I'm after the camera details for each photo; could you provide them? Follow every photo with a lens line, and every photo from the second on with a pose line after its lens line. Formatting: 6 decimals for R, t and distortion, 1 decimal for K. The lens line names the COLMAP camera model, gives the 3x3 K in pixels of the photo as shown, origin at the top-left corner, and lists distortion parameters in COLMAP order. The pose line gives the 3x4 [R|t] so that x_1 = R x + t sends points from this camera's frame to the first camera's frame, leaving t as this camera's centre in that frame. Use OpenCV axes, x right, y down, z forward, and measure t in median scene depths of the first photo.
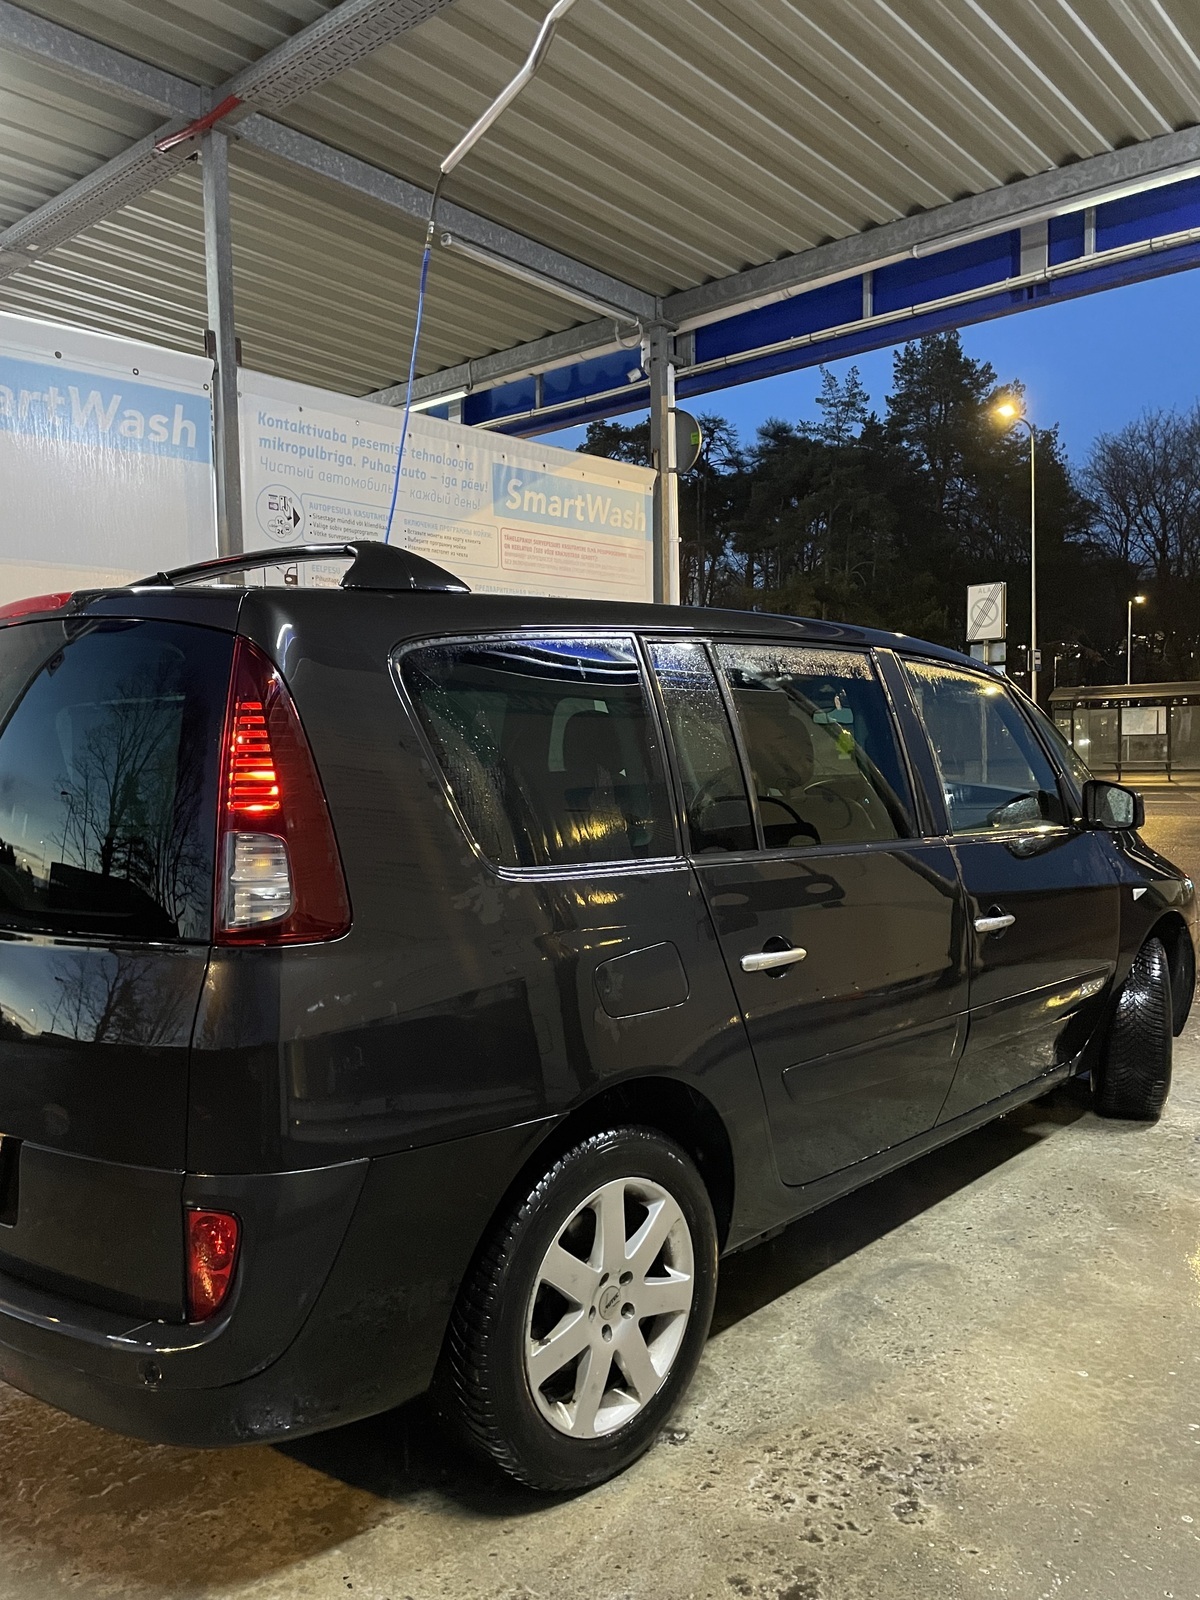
lens RADIAL K [[1207.1, 0, 605.5], [0, 1207.1, 802.3], [0, 0, 1]] dist [0.098267, -0.122845]
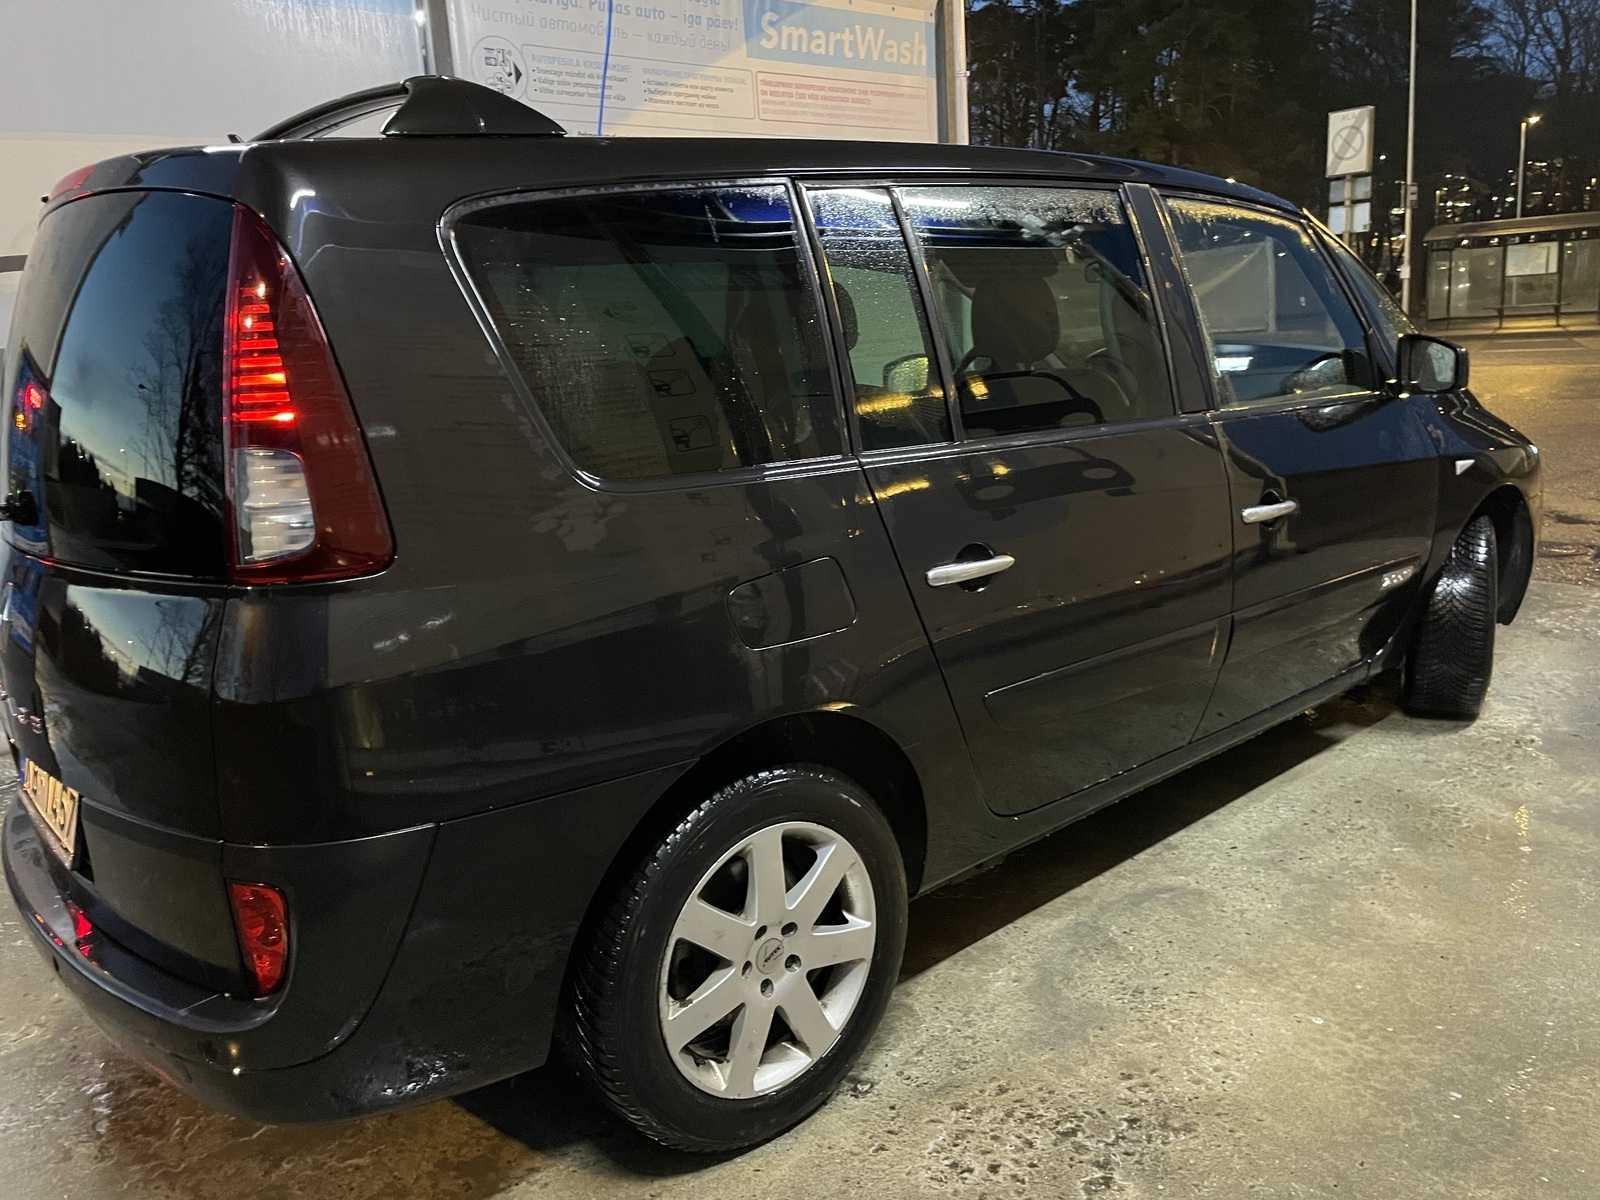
lens RADIAL K [[1213.0, 0, 818.8], [0, 1213.0, 571.8], [0, 0, 1]] dist [0.082900, -0.108625]
pose [[0.993677, -0.020393, -0.110413, 0.107200], [0.037637, 0.986971, 0.156431, -0.005422], [0.105785, -0.159598, 0.981498, 0.127221]]
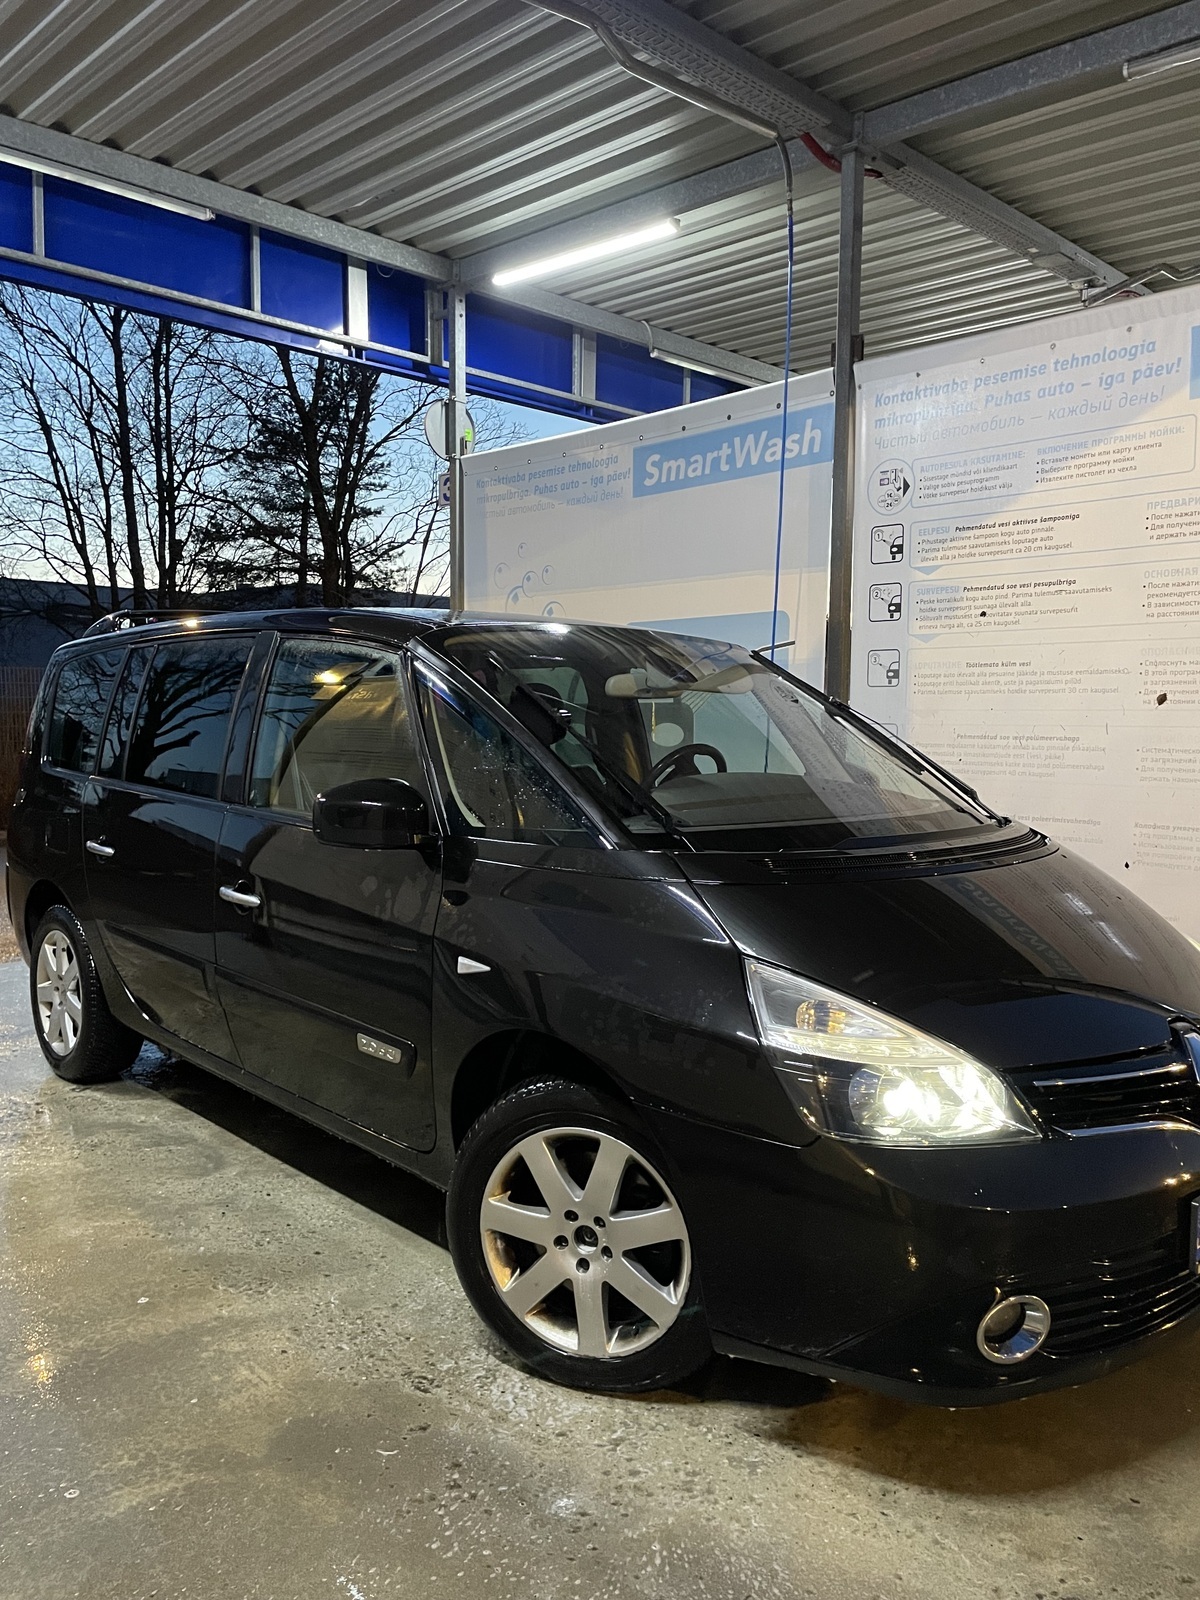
lens RADIAL K [[1164.3, 0, 597.8], [0, 1164.3, 821.9], [0, 0, 1]] dist [0.052172, -0.090075]
pose [[-0.050317, 0.106539, -0.993035, 1.330893], [-0.059653, 0.992198, 0.109472, -0.085727], [0.996950, 0.064746, -0.043569, 1.424675]]
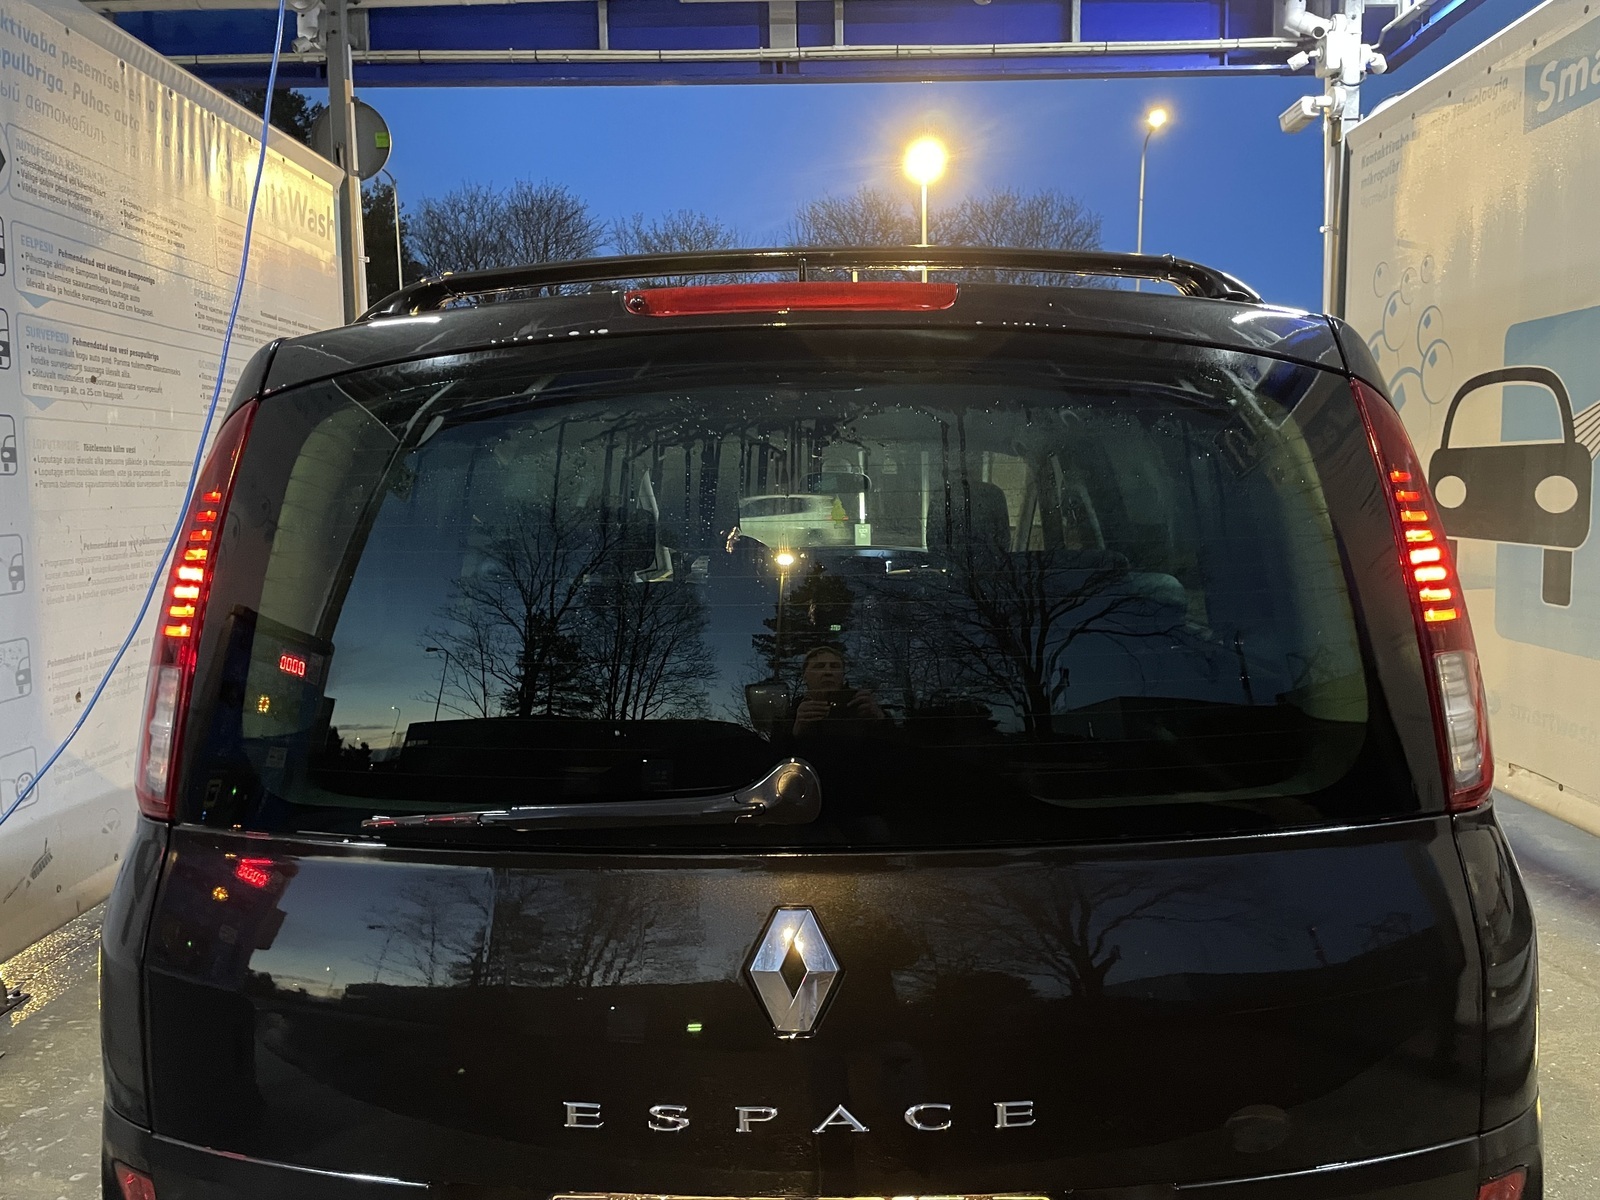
lens RADIAL K [[1213.0, 0, 818.8], [0, 1213.0, 571.8], [0, 0, 1]] dist [0.082900, -0.108625]
pose [[0.743173, -0.045704, 0.667536, -0.662087], [0.040127, 0.998913, 0.023719, -0.028831], [-0.667895, 0.009159, 0.744199, 0.424309]]
